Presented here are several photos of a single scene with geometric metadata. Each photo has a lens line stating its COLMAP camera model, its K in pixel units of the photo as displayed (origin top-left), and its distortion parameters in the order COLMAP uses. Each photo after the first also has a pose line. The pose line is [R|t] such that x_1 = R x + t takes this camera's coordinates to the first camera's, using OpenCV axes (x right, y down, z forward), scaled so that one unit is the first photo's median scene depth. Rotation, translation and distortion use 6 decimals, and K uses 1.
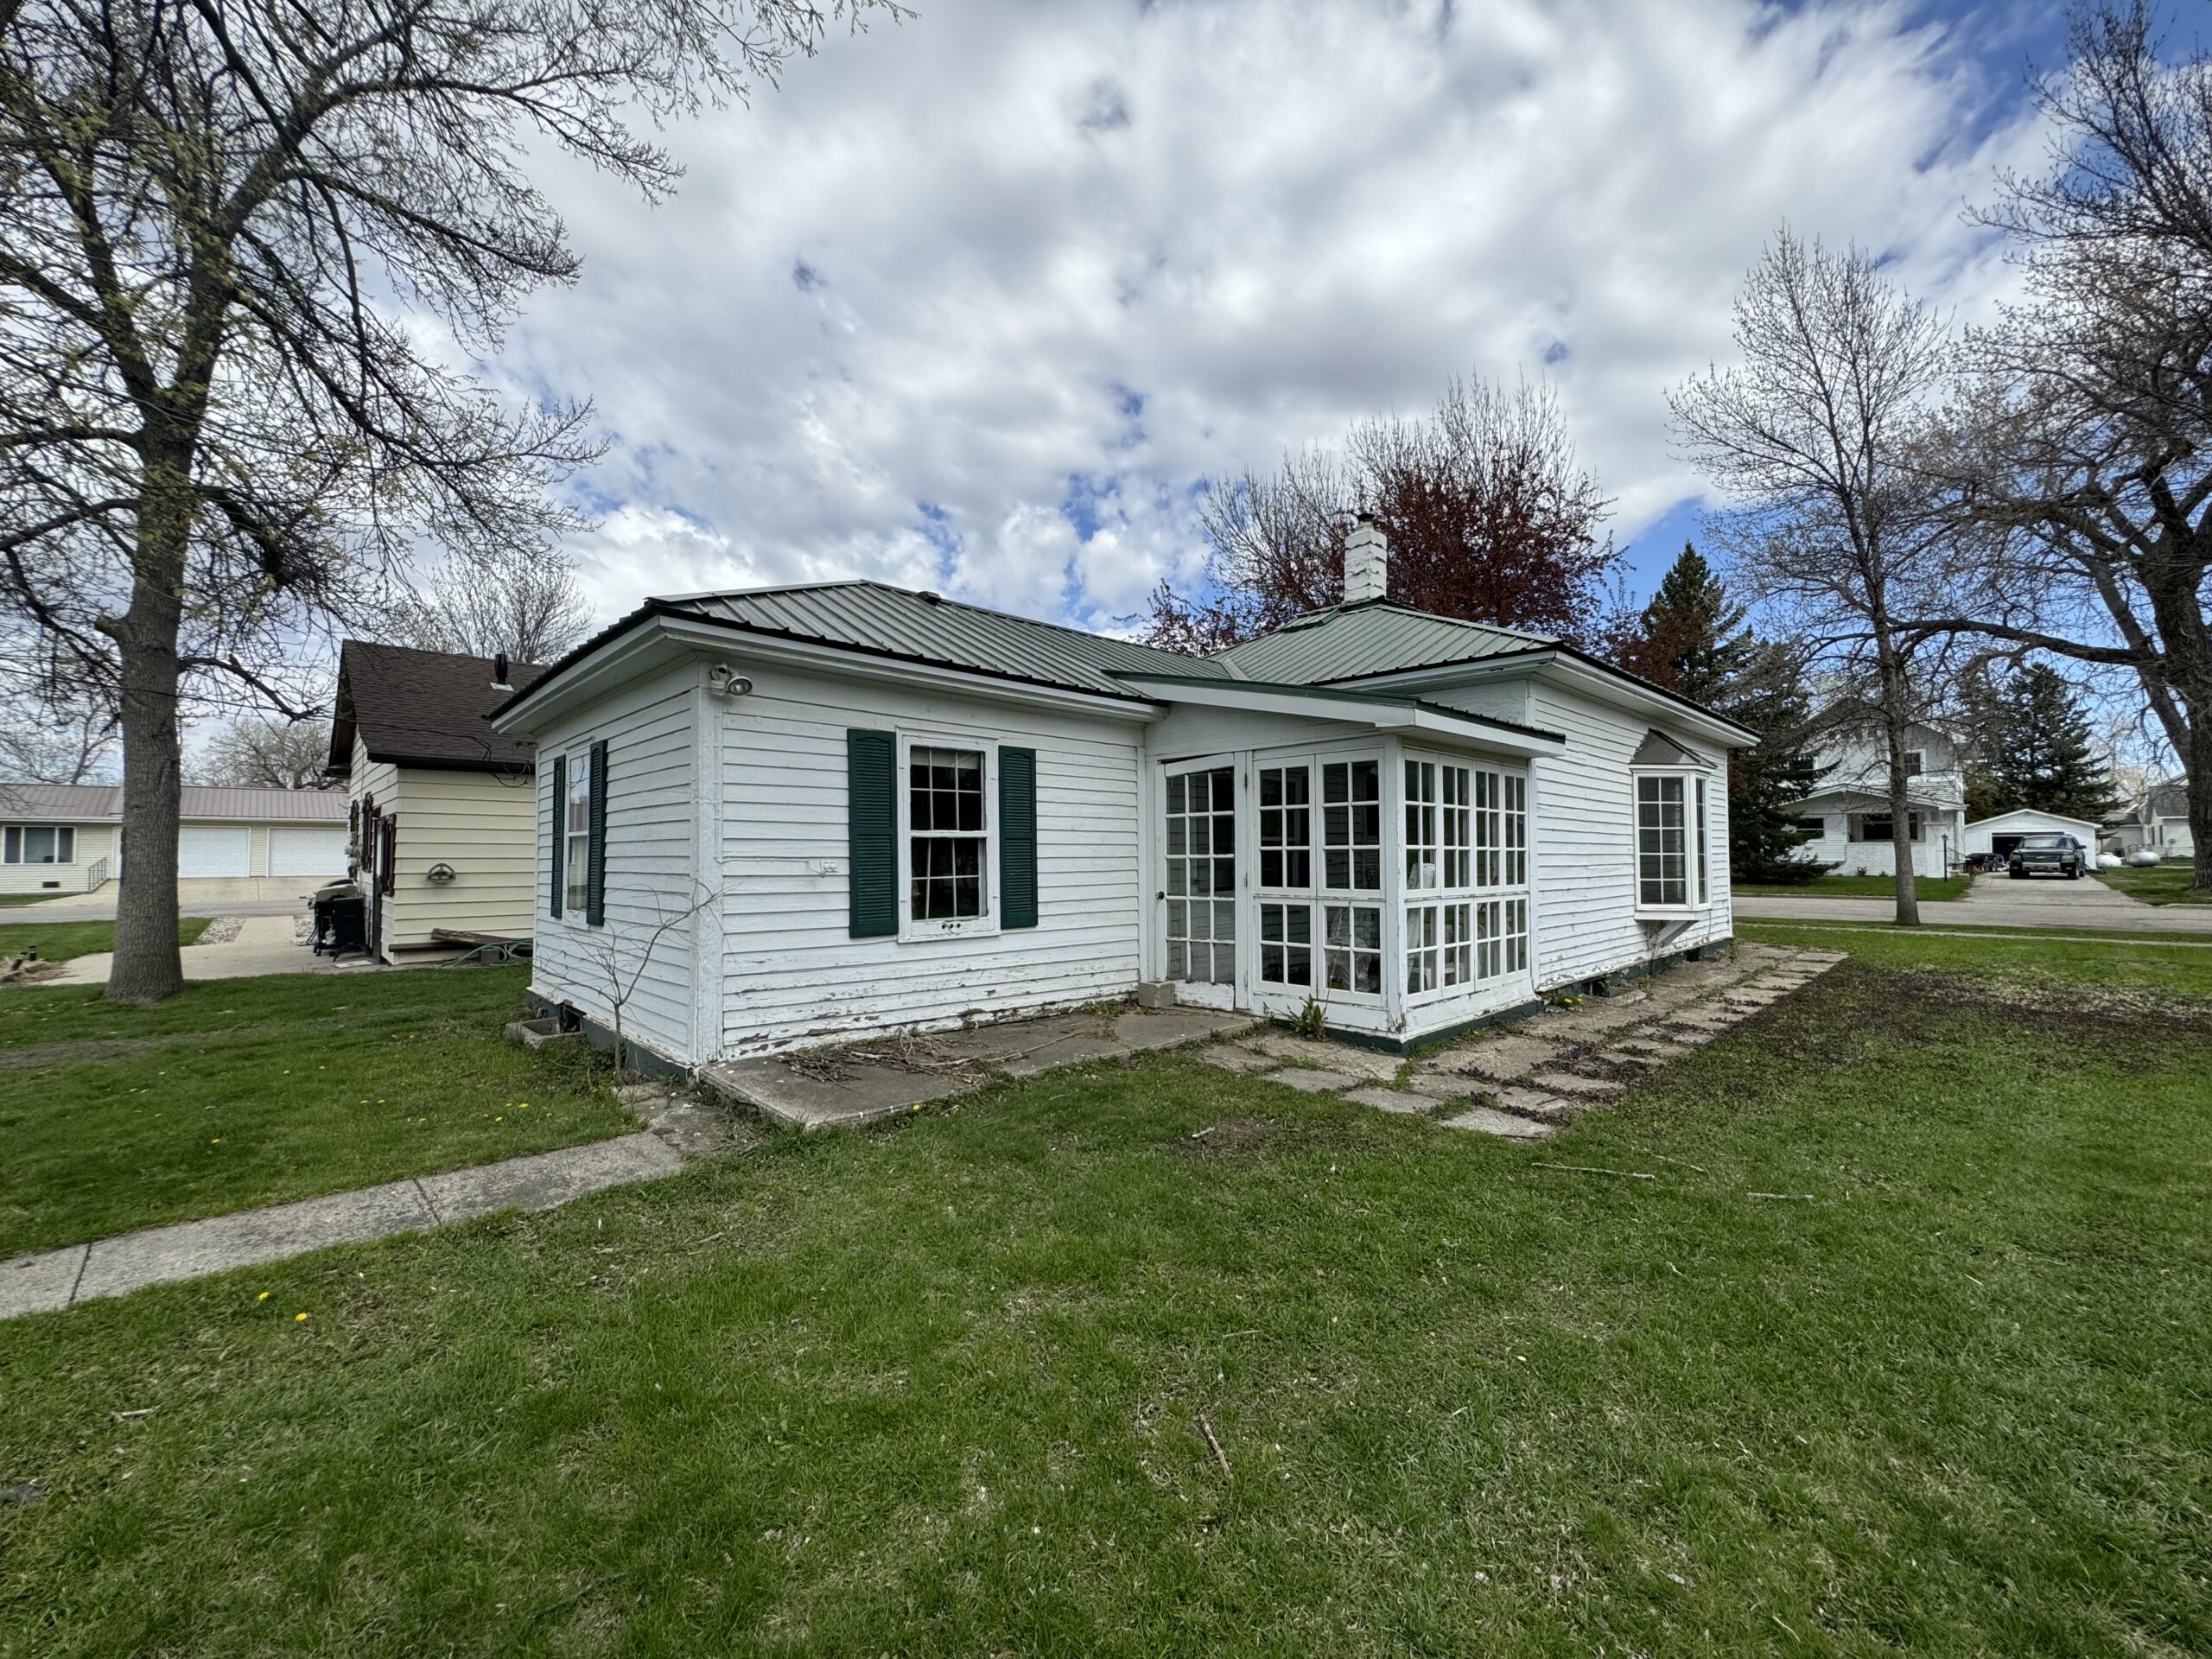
lens RADIAL K [[883.0, 0, 1107.2], [0, 883.0, 826.6], [0, 0, 1]] dist [-0.001650, 0.000061]
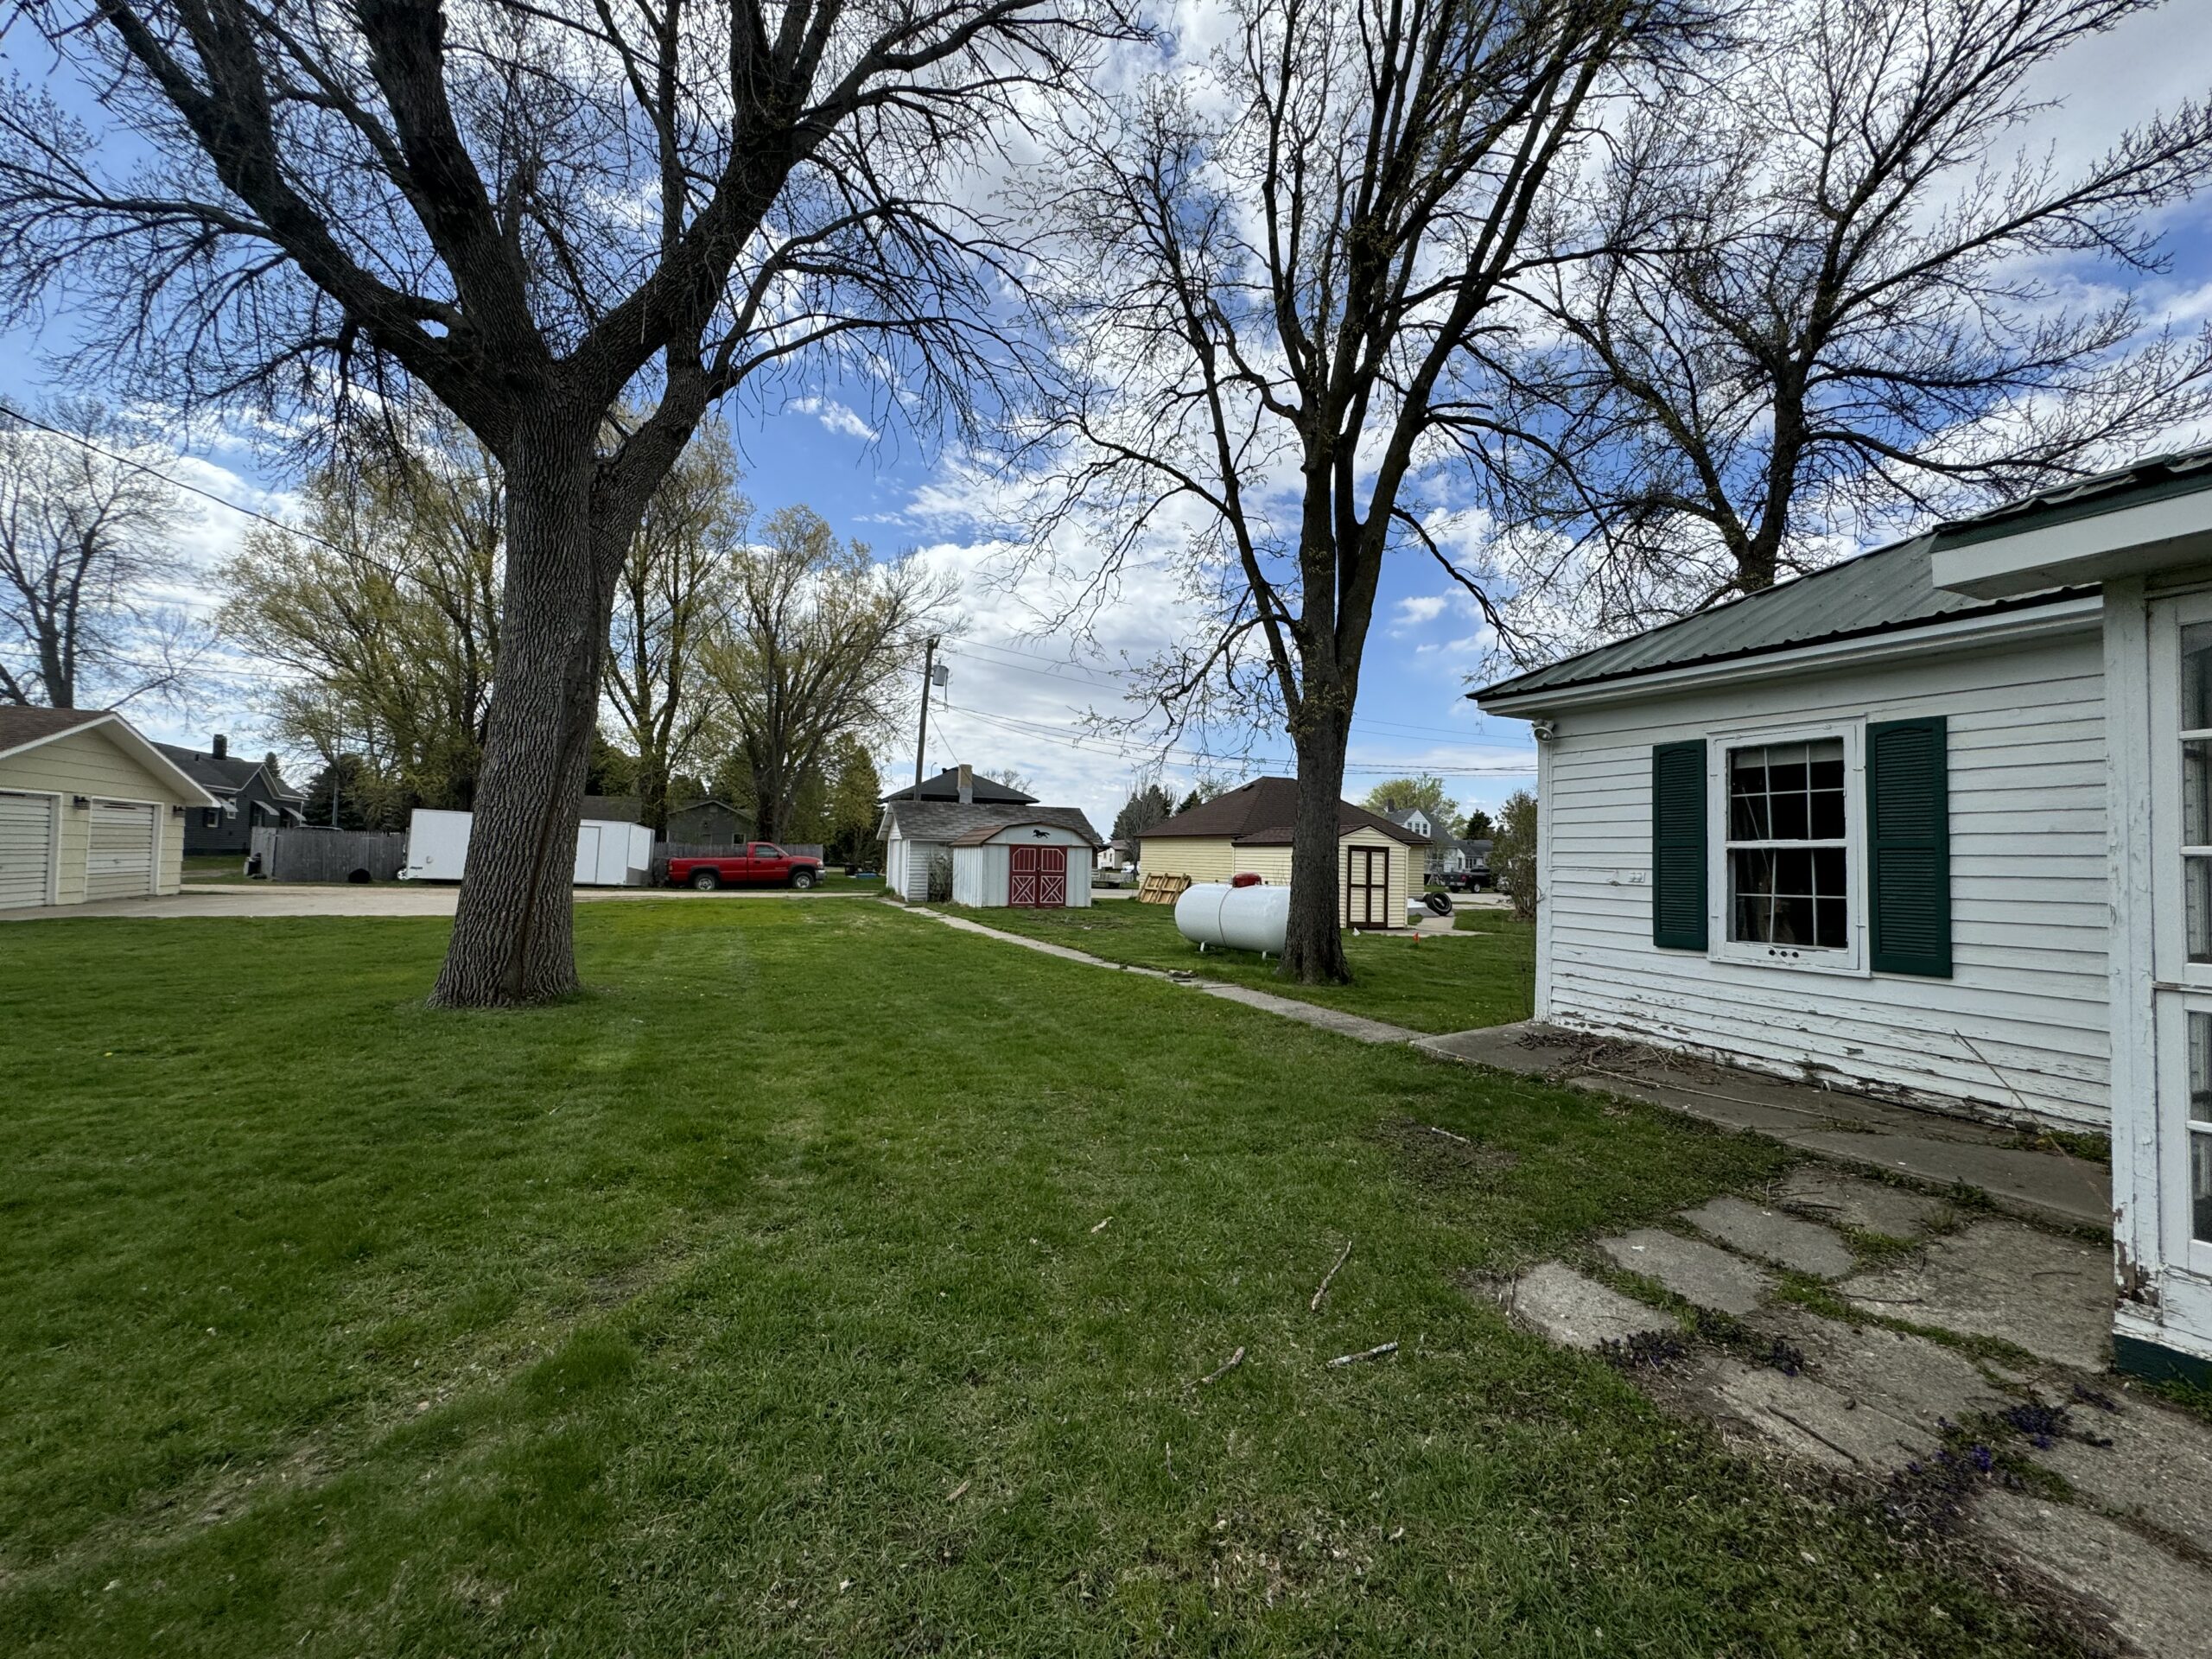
lens RADIAL K [[883.0, 0, 1107.2], [0, 883.0, 826.6], [0, 0, 1]] dist [-0.001650, 0.000061]
pose [[-0.311446, -0.041032, -0.949378, 0.847050], [0.006037, 0.998962, -0.045156, 0.026534], [0.950245, -0.019795, -0.310875, 0.667737]]
